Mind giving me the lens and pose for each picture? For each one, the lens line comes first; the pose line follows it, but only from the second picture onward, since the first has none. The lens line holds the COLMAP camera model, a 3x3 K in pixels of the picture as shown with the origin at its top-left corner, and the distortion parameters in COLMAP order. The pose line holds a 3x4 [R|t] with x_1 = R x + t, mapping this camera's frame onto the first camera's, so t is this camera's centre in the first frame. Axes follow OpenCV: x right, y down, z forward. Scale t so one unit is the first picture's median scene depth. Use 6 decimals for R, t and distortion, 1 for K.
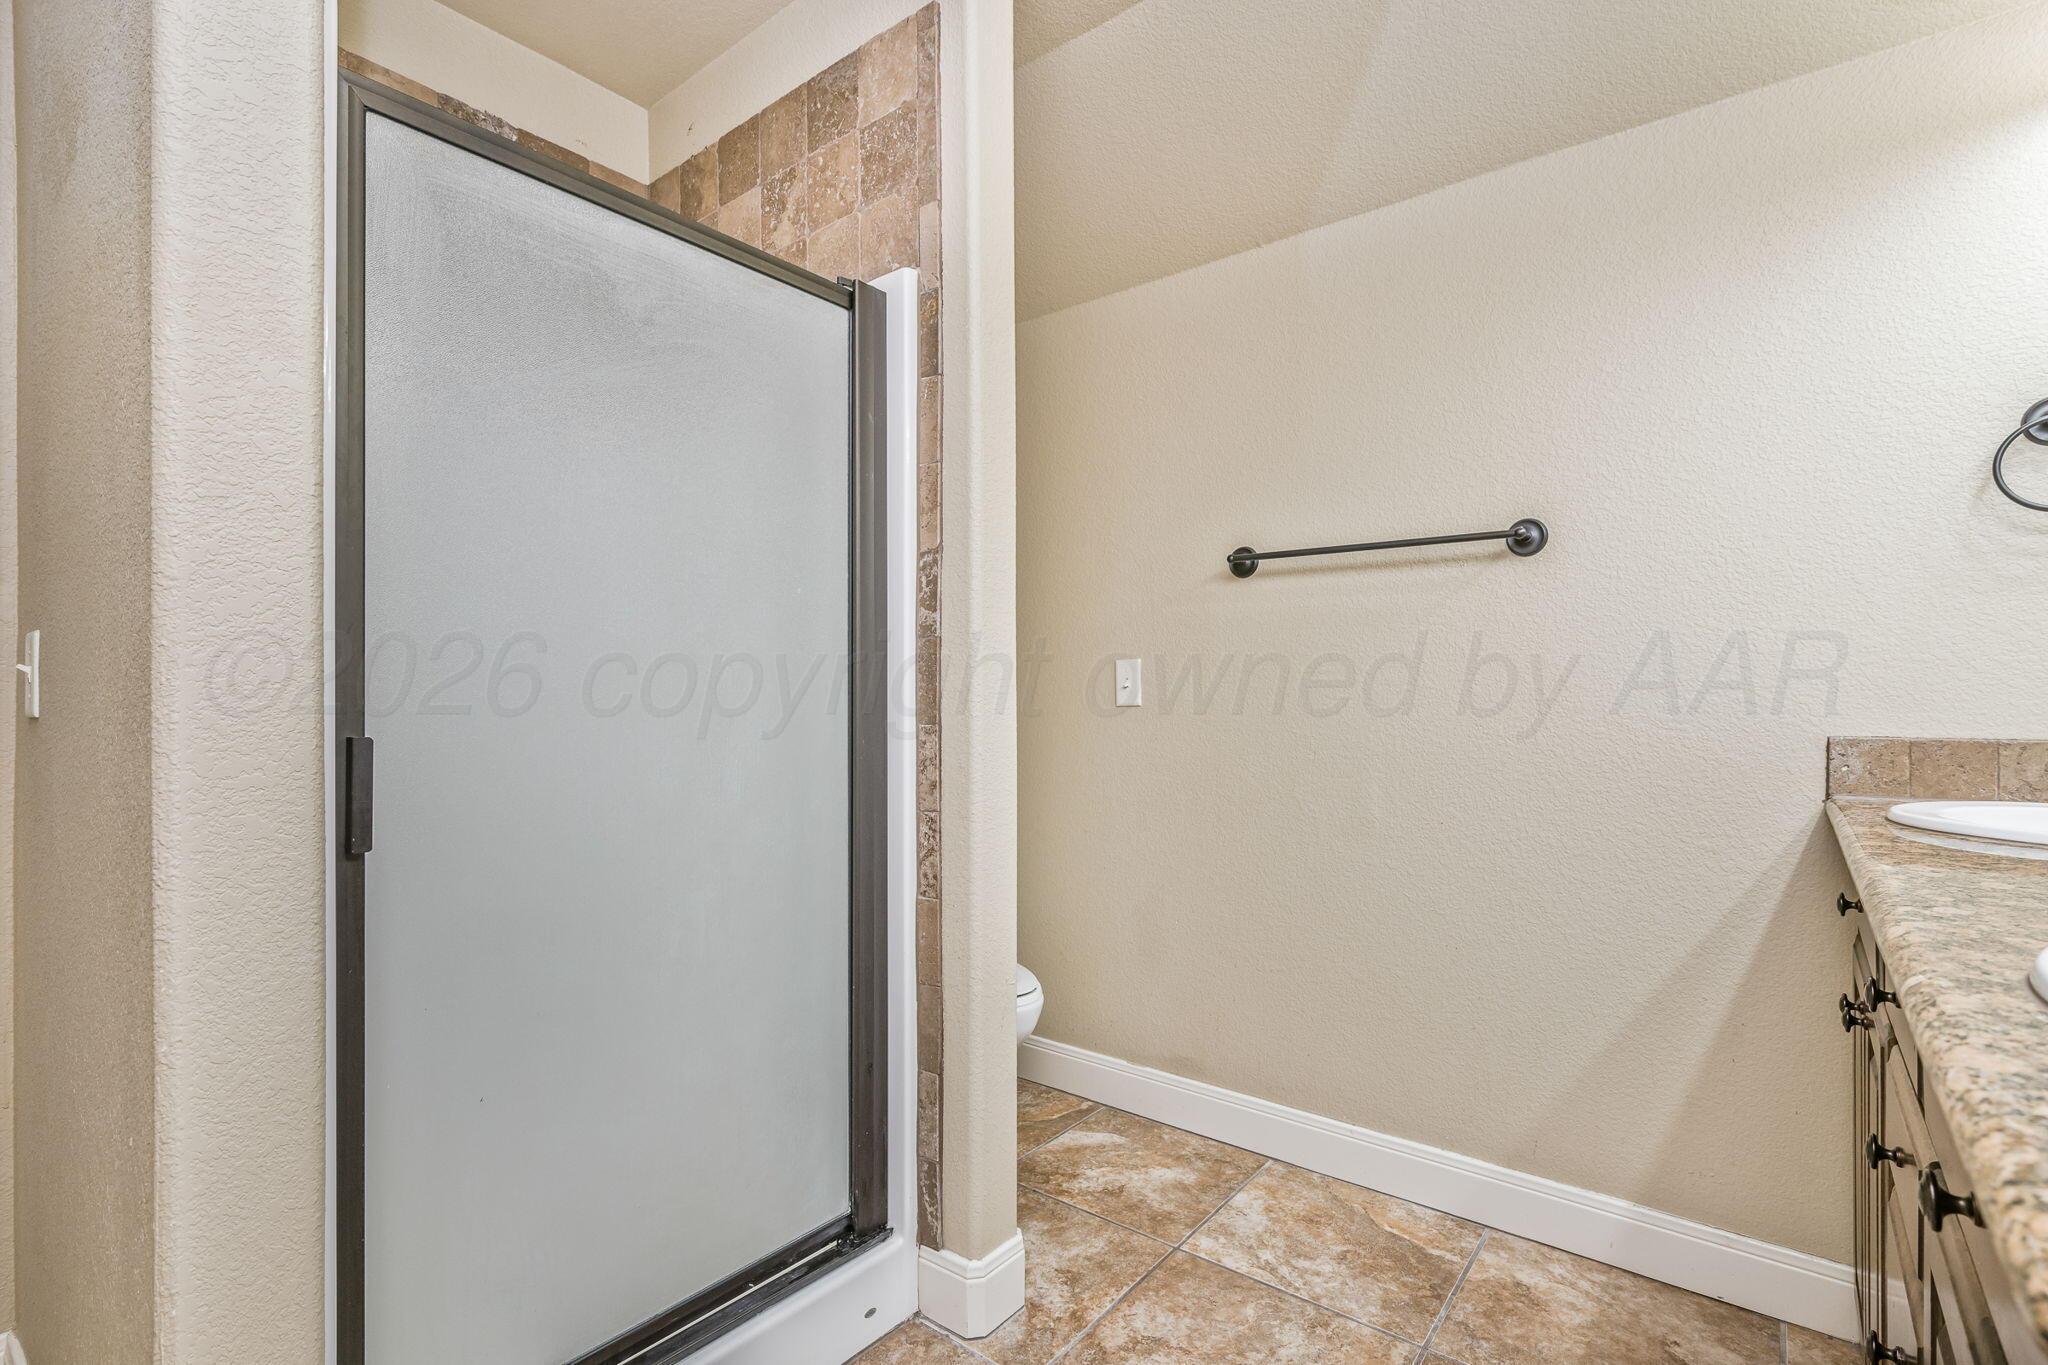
lens RADIAL K [[941.9, 0, 1009.6], [0, 941.9, 683.9], [0, 0, 1]] dist [0.006147, 0.000586]
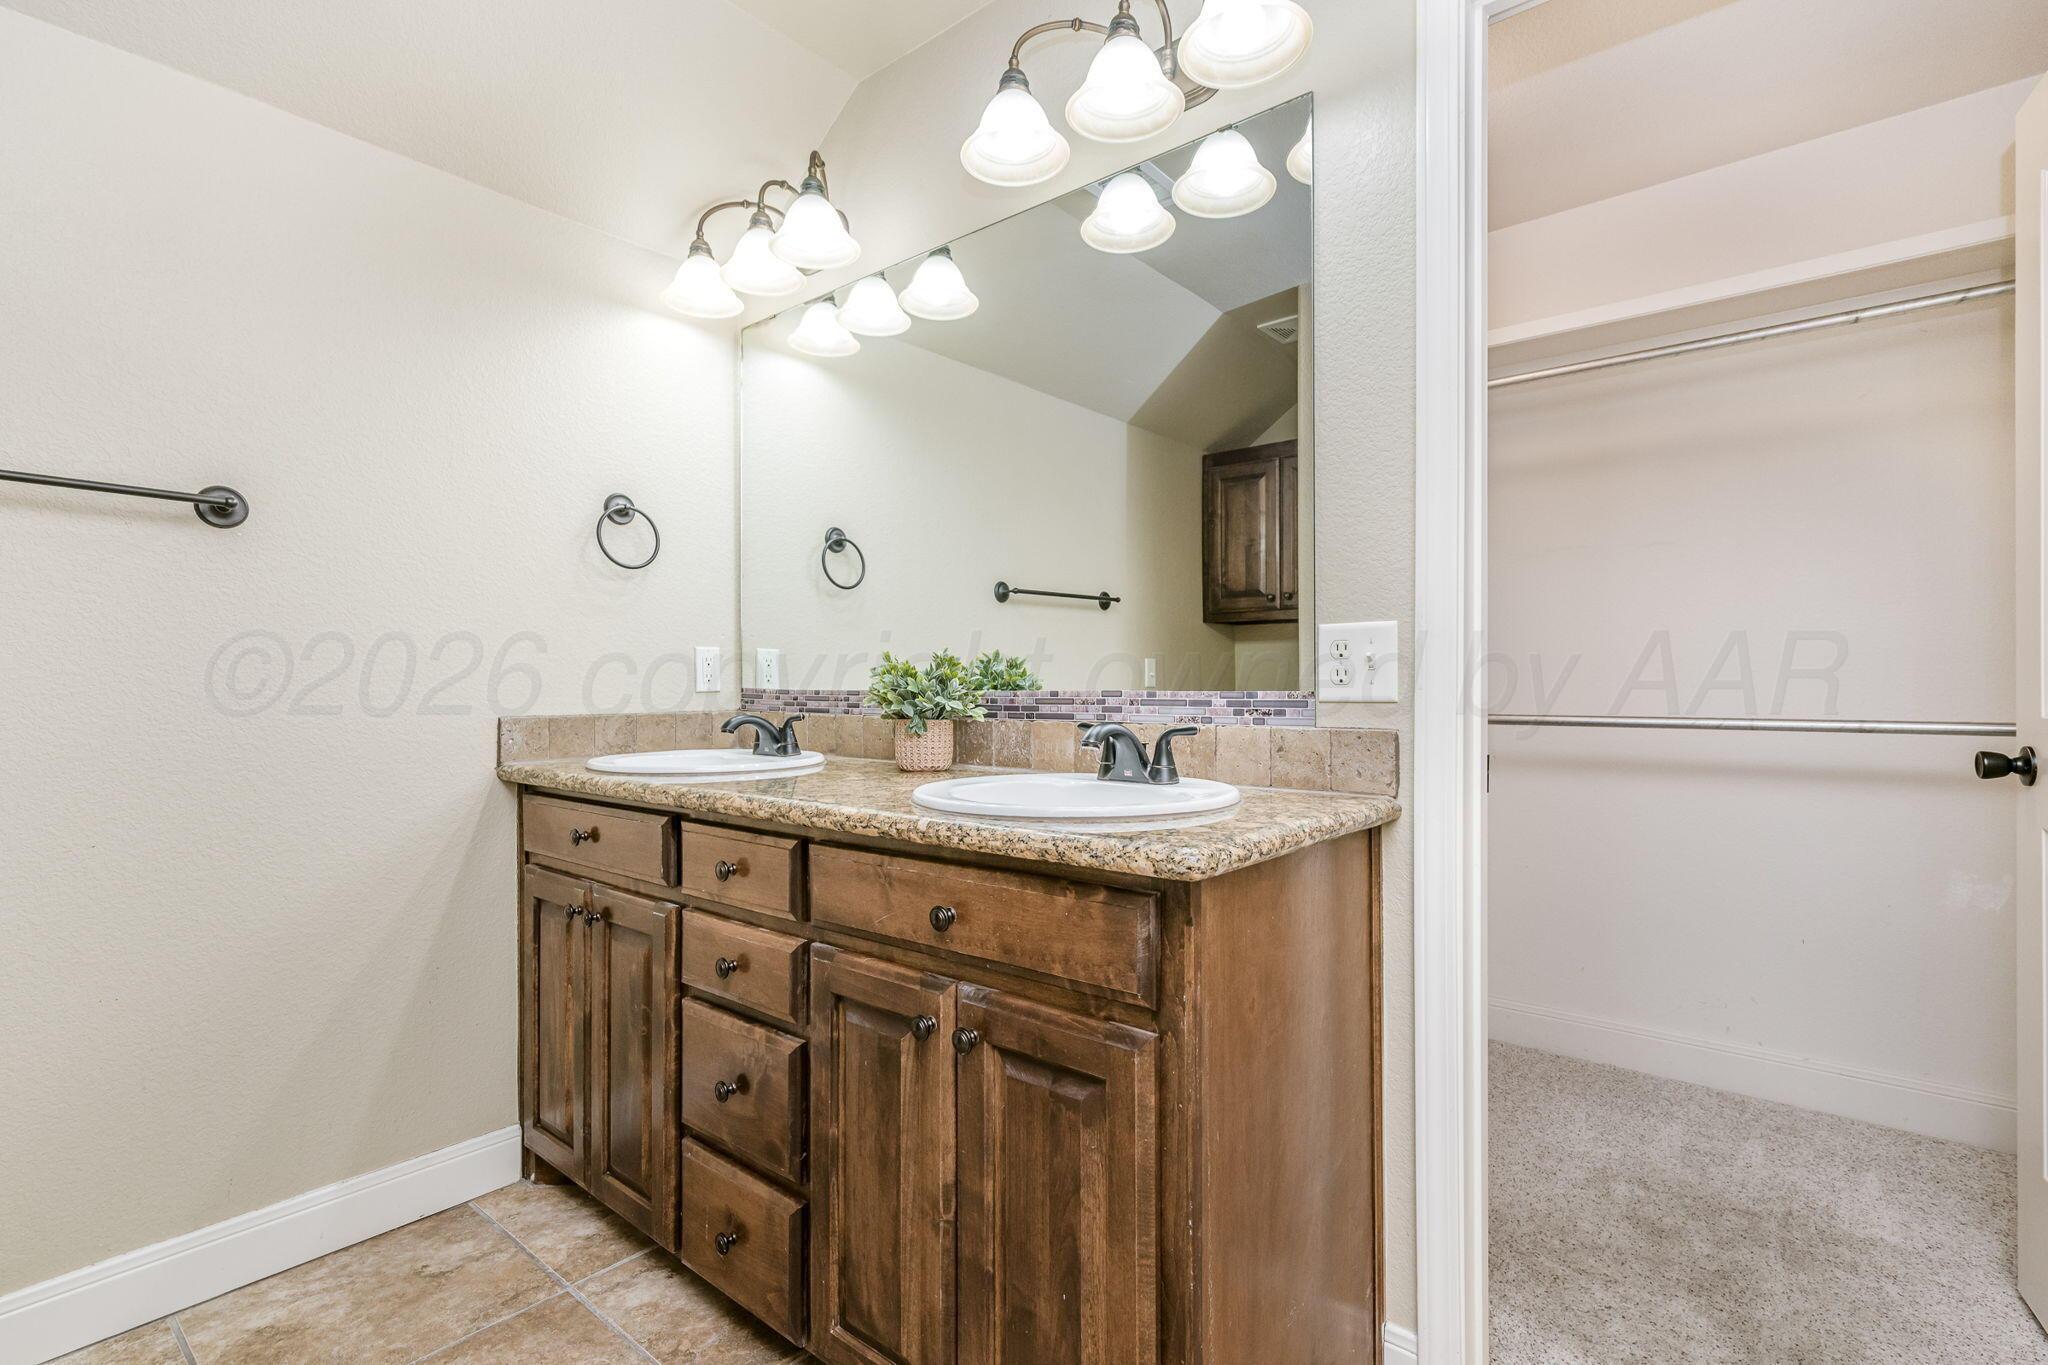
lens RADIAL K [[941.9, 0, 1020.9], [0, 941.9, 683.1], [0, 0, 1]] dist [0.006147, 0.000586]
pose [[0.053813, 0.002339, 0.998548, -0.346946], [-0.008428, 0.999963, -0.001888, 0.006763], [-0.998515, -0.008315, 0.053831, 0.232224]]
